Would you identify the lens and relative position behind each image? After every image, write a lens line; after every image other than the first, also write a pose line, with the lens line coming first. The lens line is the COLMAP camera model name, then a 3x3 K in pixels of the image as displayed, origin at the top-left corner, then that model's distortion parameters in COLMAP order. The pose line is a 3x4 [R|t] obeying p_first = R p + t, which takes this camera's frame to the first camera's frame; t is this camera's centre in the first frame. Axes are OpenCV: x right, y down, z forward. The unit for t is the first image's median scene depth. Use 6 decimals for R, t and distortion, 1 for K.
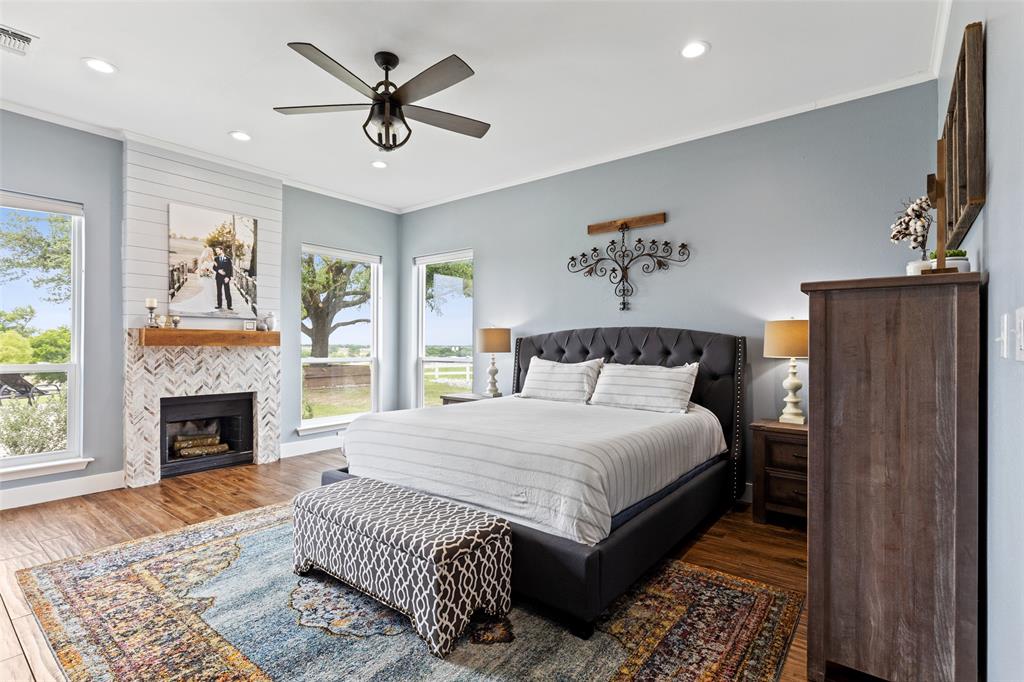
lens RADIAL K [[482.0, 0, 521.8], [0, 482.0, 344.6], [0, 0, 1]] dist [-0.005548, 0.000376]
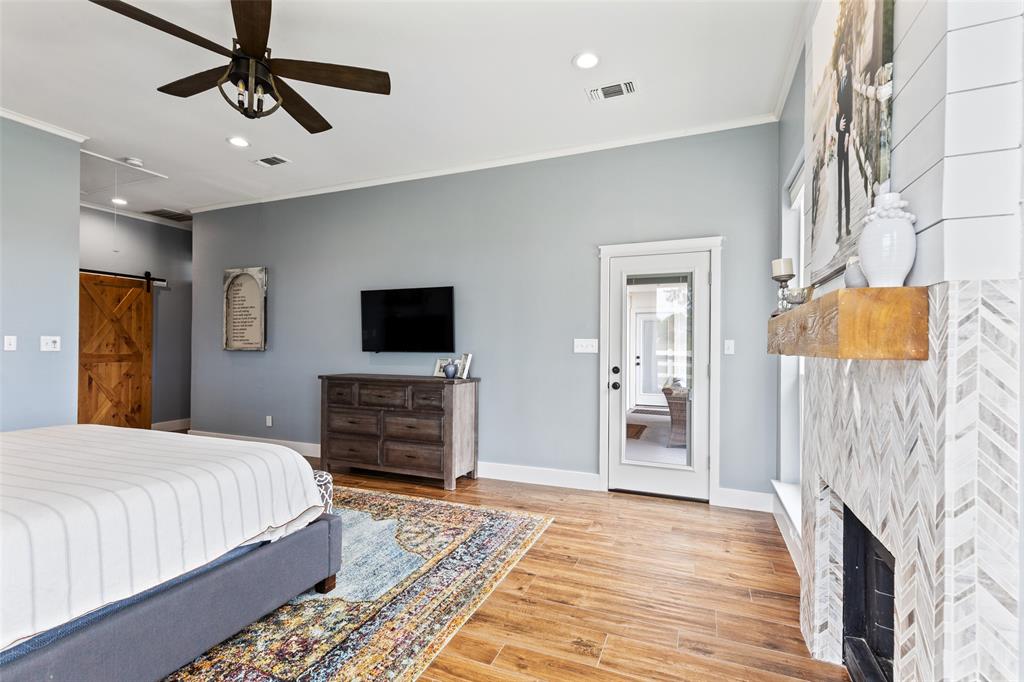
lens RADIAL K [[463.2, 0, 512.7], [0, 463.2, 344.0], [0, 0, 1]] dist [0.008774, -0.001793]
pose [[-0.965788, -0.007472, -0.259224, -0.369569], [-0.006650, 0.999970, -0.004049, -0.003786], [0.259247, -0.002187, -0.965809, 1.357142]]
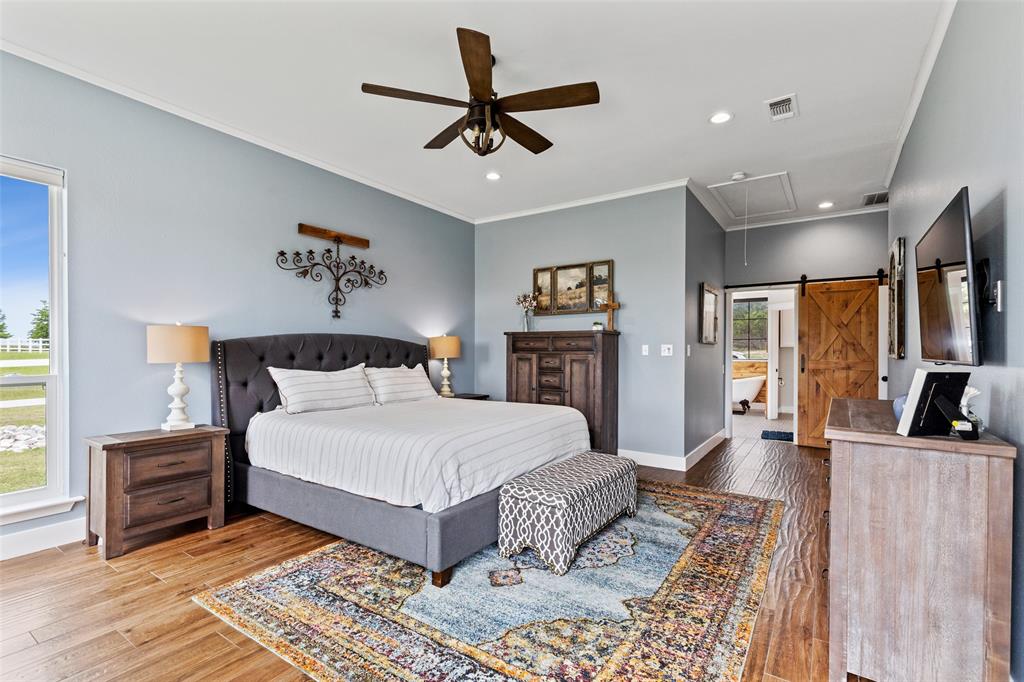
lens RADIAL K [[463.2, 0, 519.2], [0, 463.2, 351.1], [0, 0, 1]] dist [0.008774, -0.001793]
pose [[-0.067447, -0.000917, 0.997722, -0.879594], [-0.001853, 0.999998, 0.000794, -0.000400], [-0.997721, -0.001796, -0.067448, 0.705970]]
